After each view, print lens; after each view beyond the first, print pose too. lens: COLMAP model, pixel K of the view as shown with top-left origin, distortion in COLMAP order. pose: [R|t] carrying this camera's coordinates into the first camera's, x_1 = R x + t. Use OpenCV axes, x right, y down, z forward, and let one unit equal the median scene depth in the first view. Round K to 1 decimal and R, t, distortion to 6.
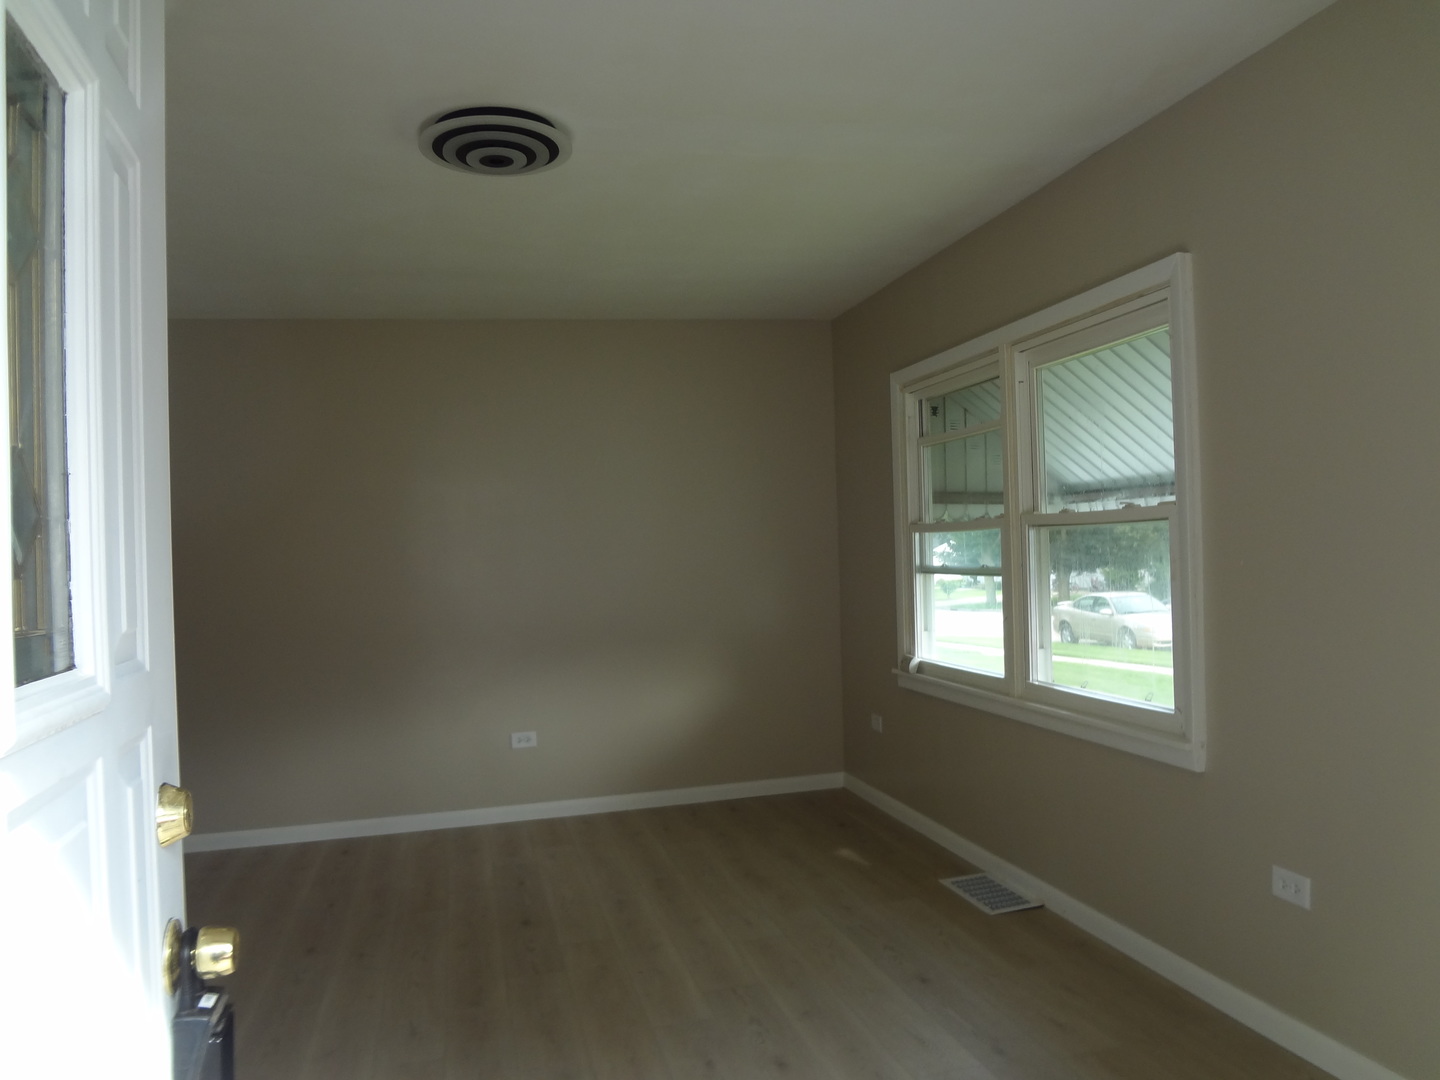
lens RADIAL K [[1070.8, 0, 720.0], [0, 1070.8, 540.0], [0, 0, 1]] dist [-0.005994, -0.000211]
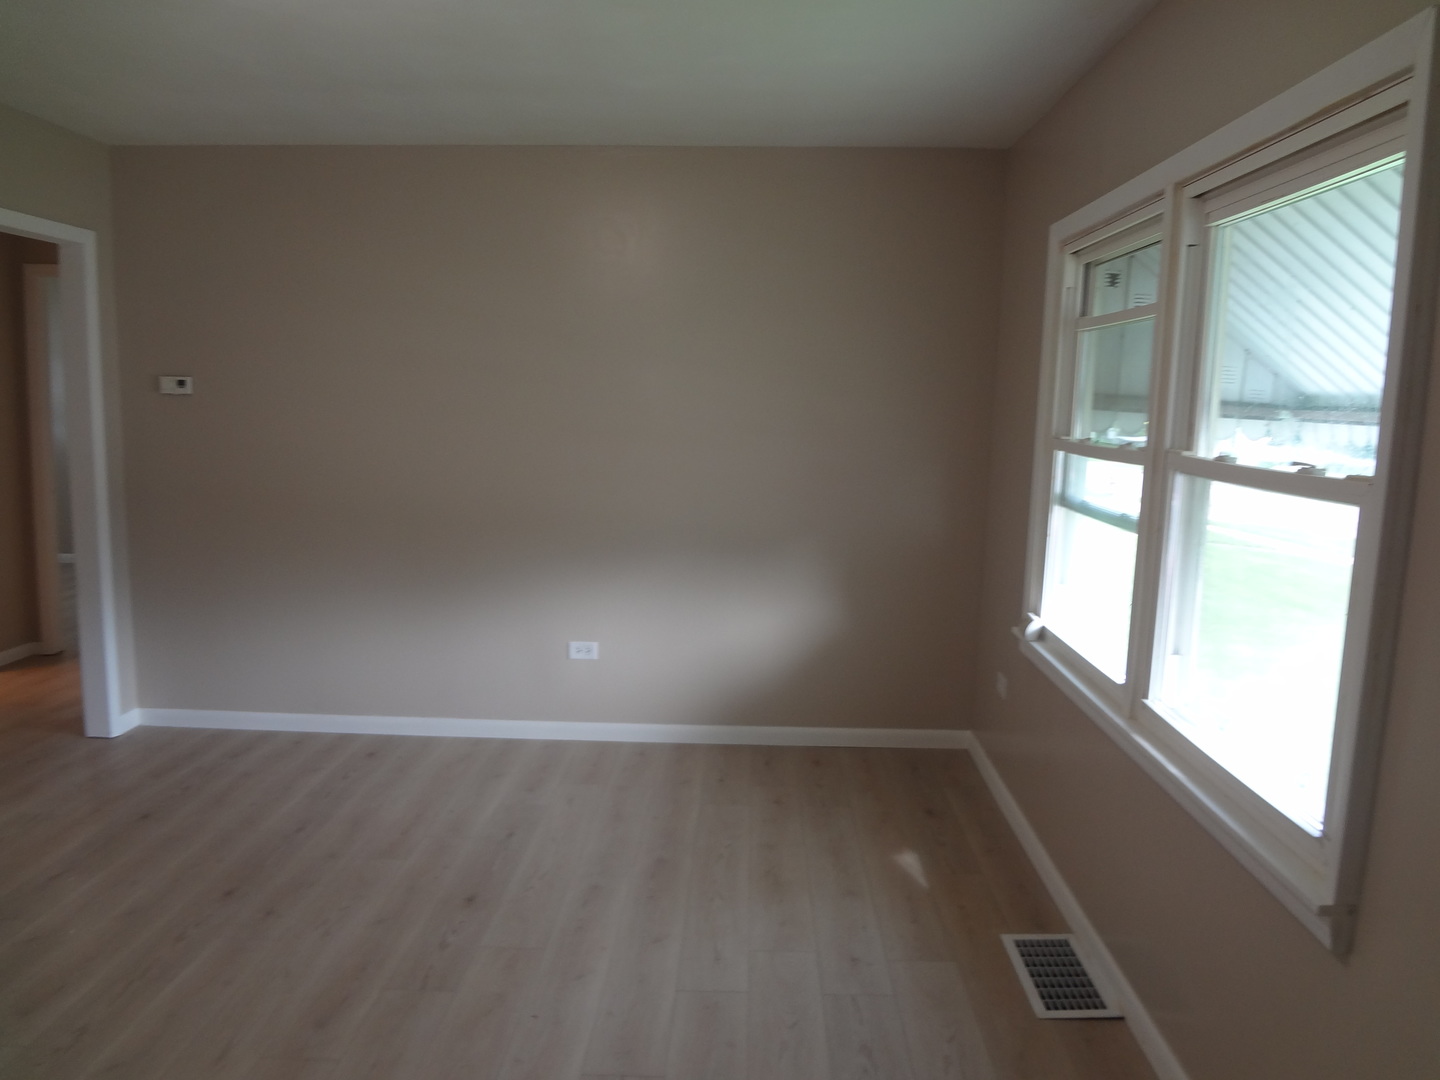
lens RADIAL K [[1063.5, 0, 713.9], [0, 1063.5, 531.2], [0, 0, 1]] dist [-0.044791, 0.009524]
pose [[0.957877, 0.092573, -0.271848, 0.156846], [-0.053017, 0.987352, 0.149414, -0.047398], [0.282242, -0.128708, 0.950670, 0.241940]]
